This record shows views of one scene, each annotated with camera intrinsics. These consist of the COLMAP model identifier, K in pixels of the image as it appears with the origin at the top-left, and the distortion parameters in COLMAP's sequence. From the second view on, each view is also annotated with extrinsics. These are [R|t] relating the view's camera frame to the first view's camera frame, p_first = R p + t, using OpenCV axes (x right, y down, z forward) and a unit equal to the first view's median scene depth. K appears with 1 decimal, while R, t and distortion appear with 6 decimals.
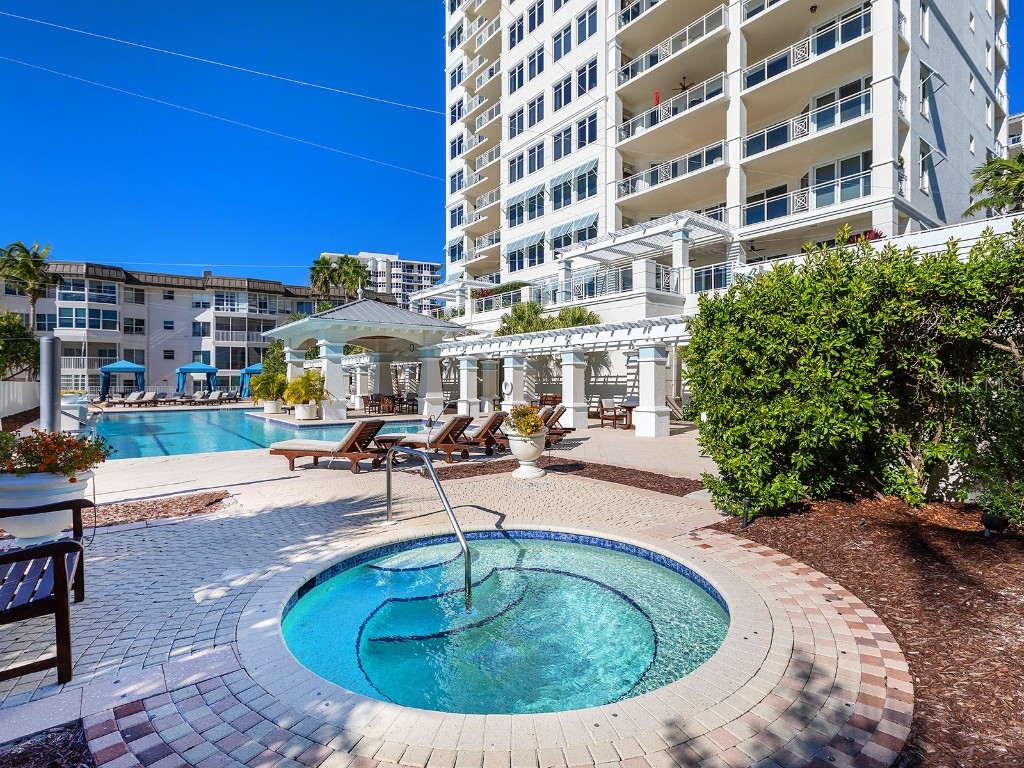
lens RADIAL K [[513.2, 0, 508.3], [0, 513.2, 383.2], [0, 0, 1]] dist [-0.002581, -0.000301]
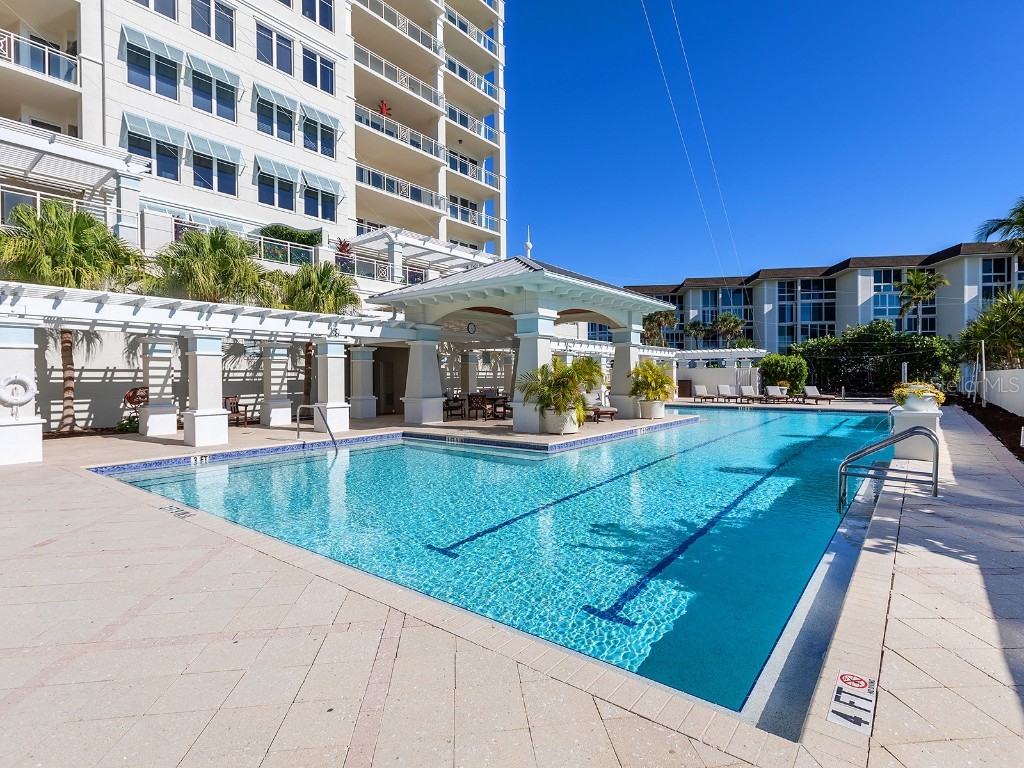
lens RADIAL K [[513.2, 0, 508.1], [0, 513.2, 384.7], [0, 0, 1]] dist [-0.002581, -0.000301]
pose [[-0.236028, -0.006830, 0.971722, -0.698303], [0.003922, 0.999960, 0.007981, 0.003733], [-0.971738, 0.005695, -0.235992, 0.877531]]
